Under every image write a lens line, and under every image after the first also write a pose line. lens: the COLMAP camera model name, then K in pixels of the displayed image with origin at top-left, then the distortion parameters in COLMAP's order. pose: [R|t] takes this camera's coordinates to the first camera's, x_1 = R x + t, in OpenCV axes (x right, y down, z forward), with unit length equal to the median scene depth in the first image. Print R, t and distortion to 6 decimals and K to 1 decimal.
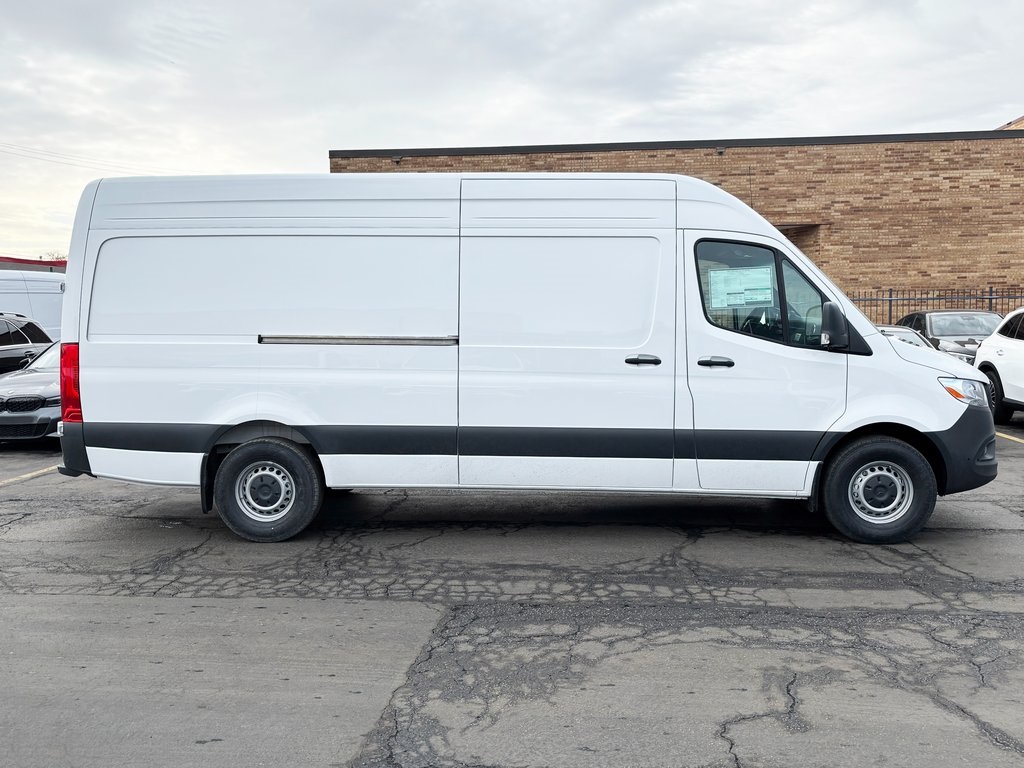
lens RADIAL K [[898.5, 0, 511.3], [0, 898.5, 388.6], [0, 0, 1]] dist [0.030419, -0.036491]
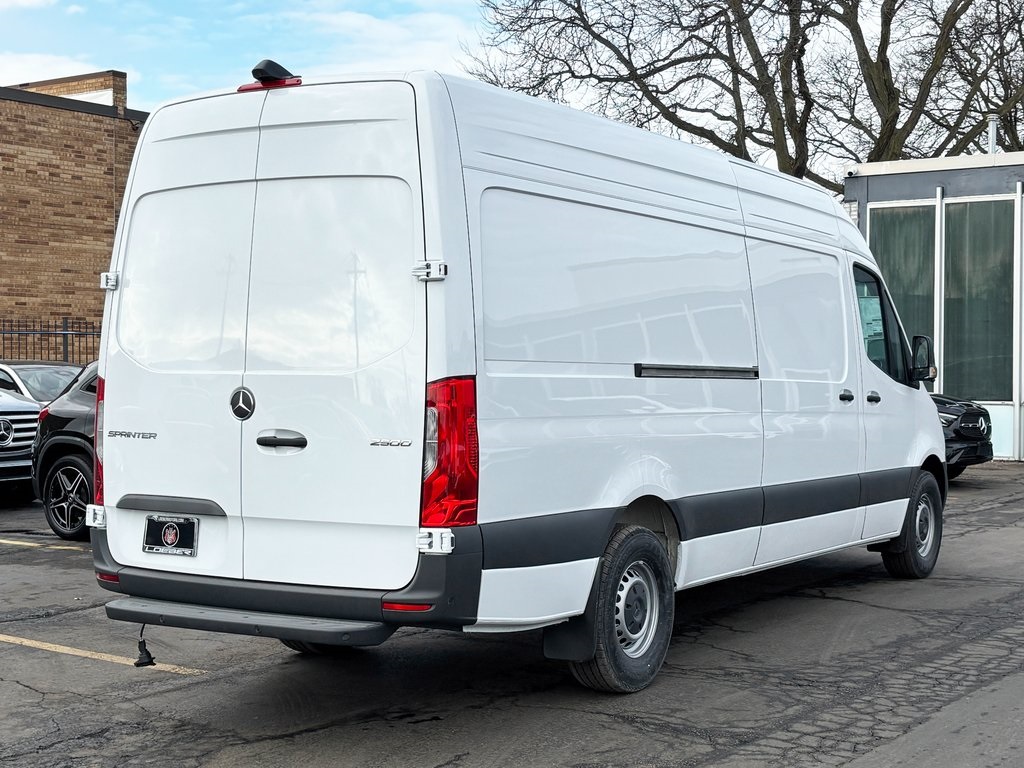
lens RADIAL K [[1500.2, 0, 510.9], [0, 1500.2, 381.8], [0, 0, 1]] dist [0.095194, 0.000000]
pose [[0.491078, -0.001760, 0.871114, -0.308590], [0.063269, 0.997429, -0.033651, -0.003974], [-0.868815, 0.071640, 0.489927, 0.135673]]
